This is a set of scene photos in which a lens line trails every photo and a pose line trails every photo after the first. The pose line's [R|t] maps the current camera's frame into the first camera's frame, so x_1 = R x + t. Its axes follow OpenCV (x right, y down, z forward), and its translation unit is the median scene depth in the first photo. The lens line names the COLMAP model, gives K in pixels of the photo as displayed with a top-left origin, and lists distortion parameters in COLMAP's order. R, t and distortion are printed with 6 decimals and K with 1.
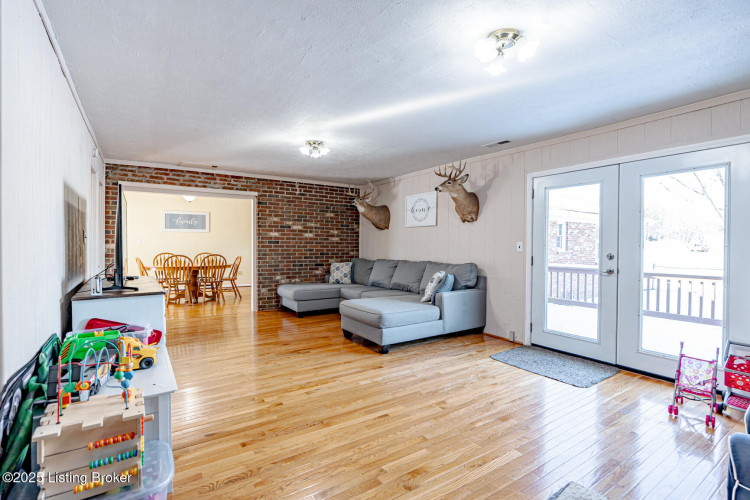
lens RADIAL K [[341.6, 0, 404.1], [0, 341.6, 246.7], [0, 0, 1]] dist [0.000210, -0.000844]
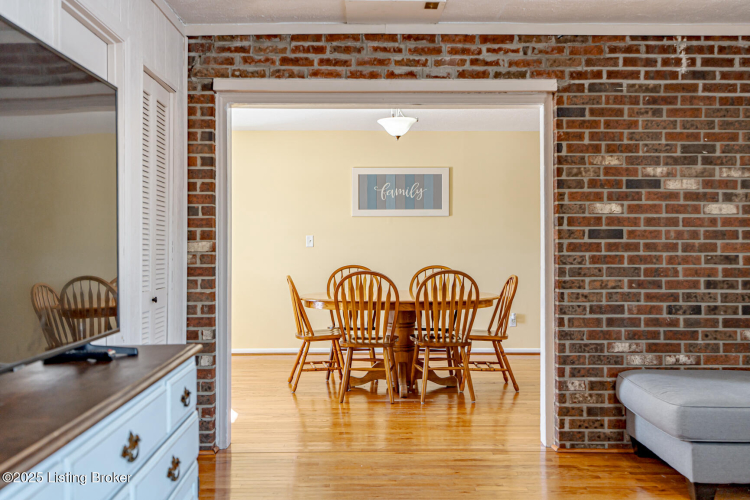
lens RADIAL K [[739.3, 0, 373.2], [0, 739.3, 249.7], [0, 0, 1]] dist [0.020738, 0.000000]
pose [[0.788706, -0.006181, -0.614739, -0.133740], [0.002329, 0.999972, -0.007065, 0.005915], [0.614766, 0.004140, 0.788699, 0.335695]]
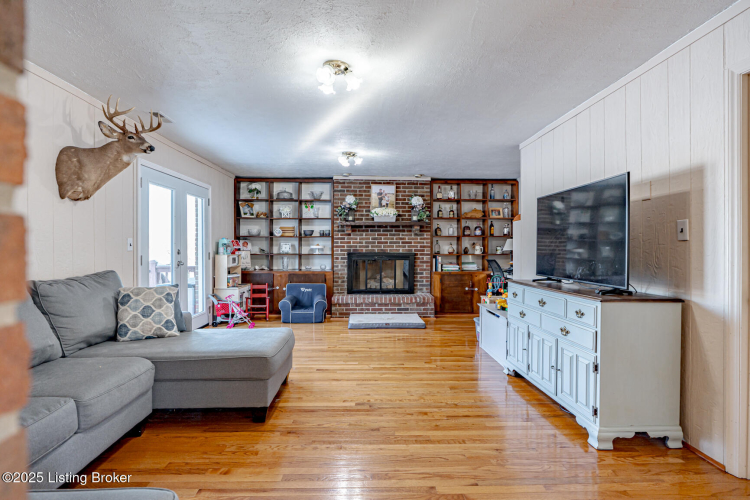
lens RADIAL K [[397.4, 0, 379.6], [0, 397.4, 244.7], [0, 0, 1]] dist [-0.004146, -0.001358]
pose [[-0.807451, -0.007140, 0.589892, -0.413138], [-0.005997, 0.999974, 0.003896, -0.003640], [-0.589904, -0.000392, -0.807473, 0.860209]]
